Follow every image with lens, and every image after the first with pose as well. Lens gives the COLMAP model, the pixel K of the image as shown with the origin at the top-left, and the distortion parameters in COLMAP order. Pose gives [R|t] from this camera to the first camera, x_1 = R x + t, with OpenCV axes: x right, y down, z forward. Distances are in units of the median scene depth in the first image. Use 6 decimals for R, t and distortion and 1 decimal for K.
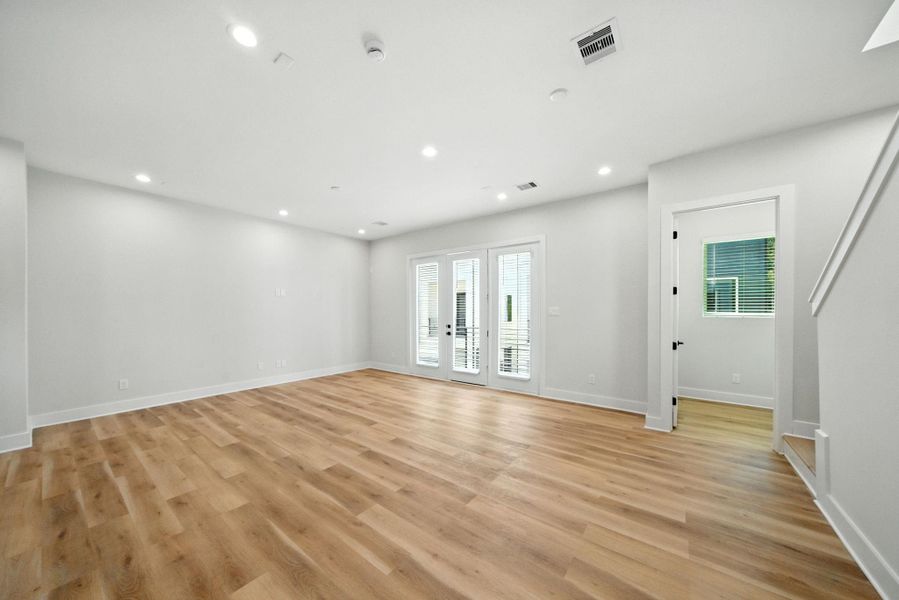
lens RADIAL K [[307.9, 0, 436.4], [0, 307.9, 310.4], [0, 0, 1]] dist [-0.008672, 0.000271]
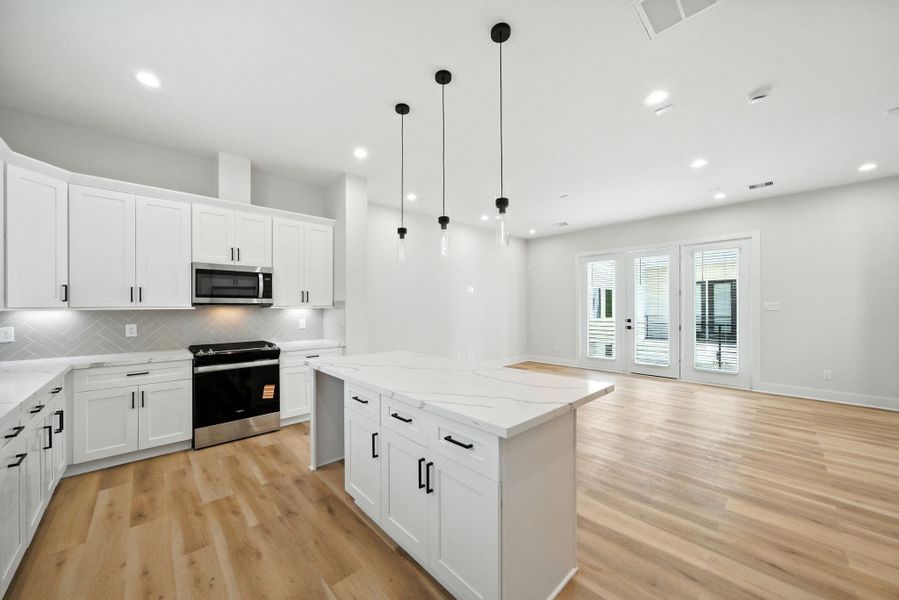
lens RADIAL K [[318.6, 0, 445.1], [0, 318.6, 306.7], [0, 0, 1]] dist [-0.000721, 0.000135]
pose [[0.988743, -0.000640, -0.149622, -0.587347], [0.000862, 0.999999, 0.001420, 0.001780], [0.149621, -0.001533, 0.988742, -0.214572]]
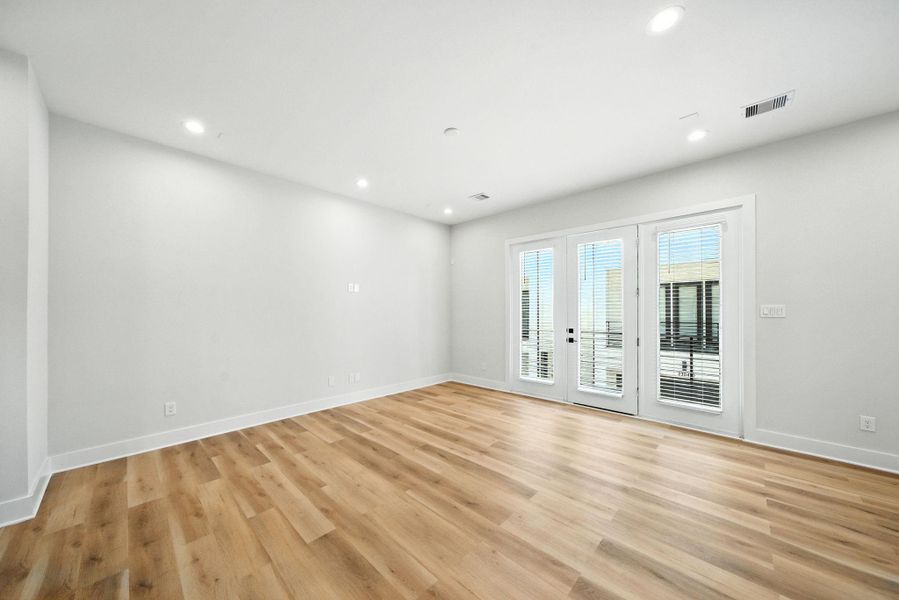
lens RADIAL K [[307.9, 0, 436.4], [0, 307.9, 310.4], [0, 0, 1]] dist [-0.008672, 0.000271]
pose [[0.993577, -0.001362, -0.113147, -0.283734], [0.001228, 0.999998, -0.001251, 0.000964], [0.113149, 0.001104, 0.993577, 0.321330]]
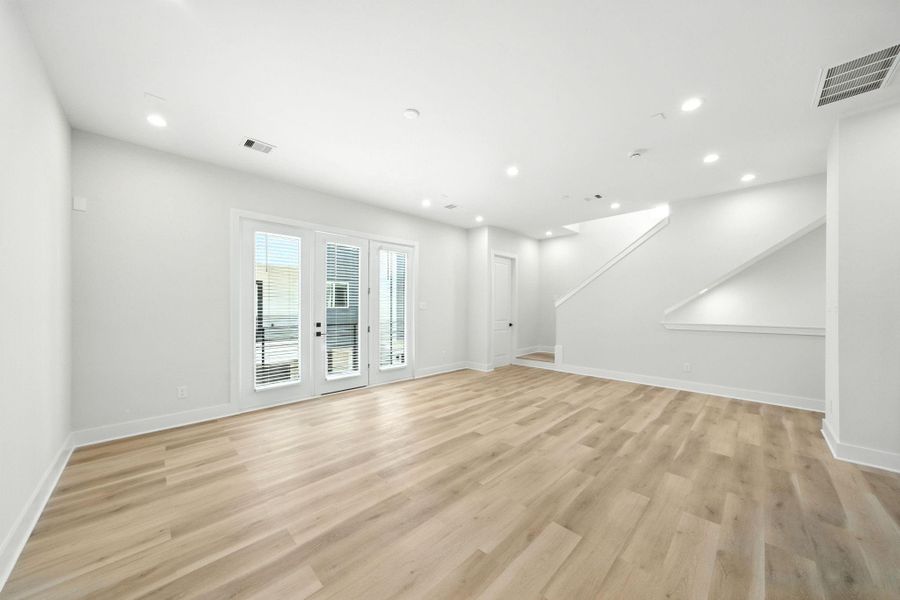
lens RADIAL K [[307.6, 0, 440.5], [0, 307.6, 307.2], [0, 0, 1]] dist [-0.003460, 0.000250]
pose [[0.144914, -0.003039, 0.989440, -0.955075], [-0.004063, 0.999985, 0.003666, 0.003482], [-0.989436, -0.004551, 0.144899, 0.854014]]
